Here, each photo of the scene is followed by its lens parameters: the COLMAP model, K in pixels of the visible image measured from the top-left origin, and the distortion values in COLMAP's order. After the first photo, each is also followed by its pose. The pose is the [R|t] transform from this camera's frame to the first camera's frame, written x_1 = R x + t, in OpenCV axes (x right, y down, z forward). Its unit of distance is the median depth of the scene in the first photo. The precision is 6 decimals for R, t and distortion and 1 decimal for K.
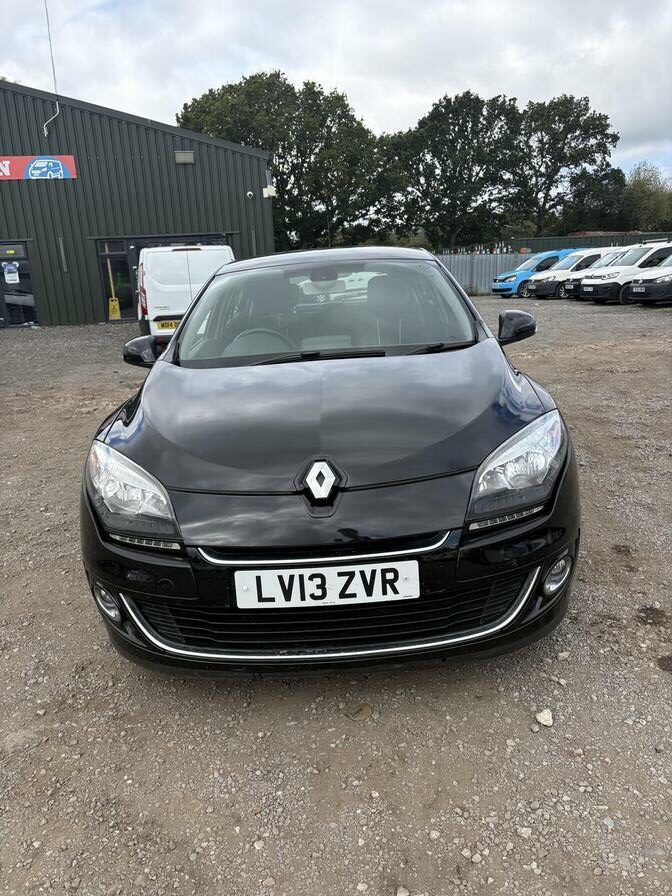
lens RADIAL K [[733.7, 0, 335.4], [0, 733.7, 446.3], [0, 0, 1]] dist [0.055448, -0.065261]
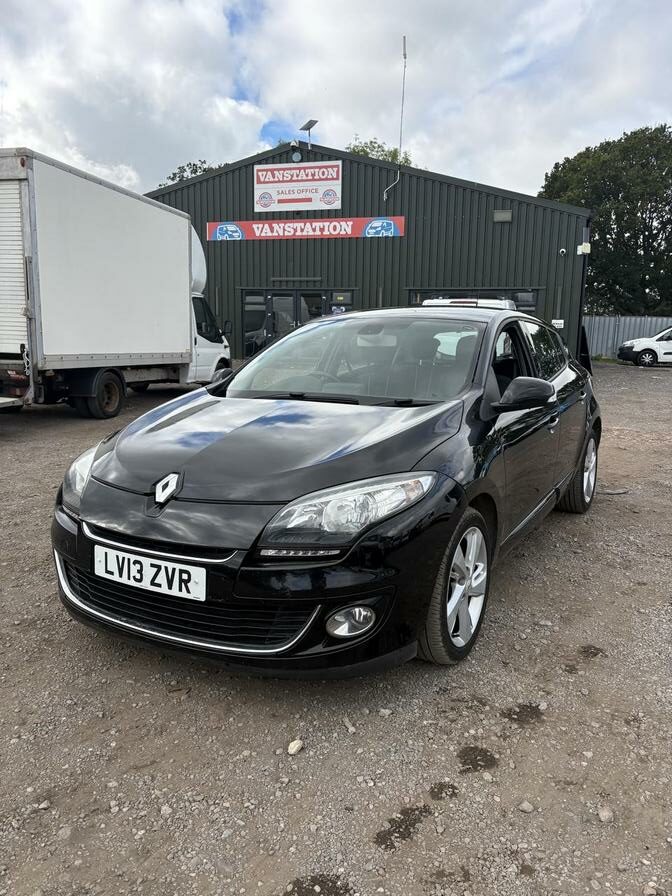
lens RADIAL K [[733.7, 0, 335.4], [0, 733.7, 446.3], [0, 0, 1]] dist [0.055448, -0.065261]
pose [[0.854648, 0.148130, -0.497629, 0.826209], [-0.180257, 0.983476, -0.016827, -0.053205], [0.486914, 0.104083, 0.867227, 0.063348]]
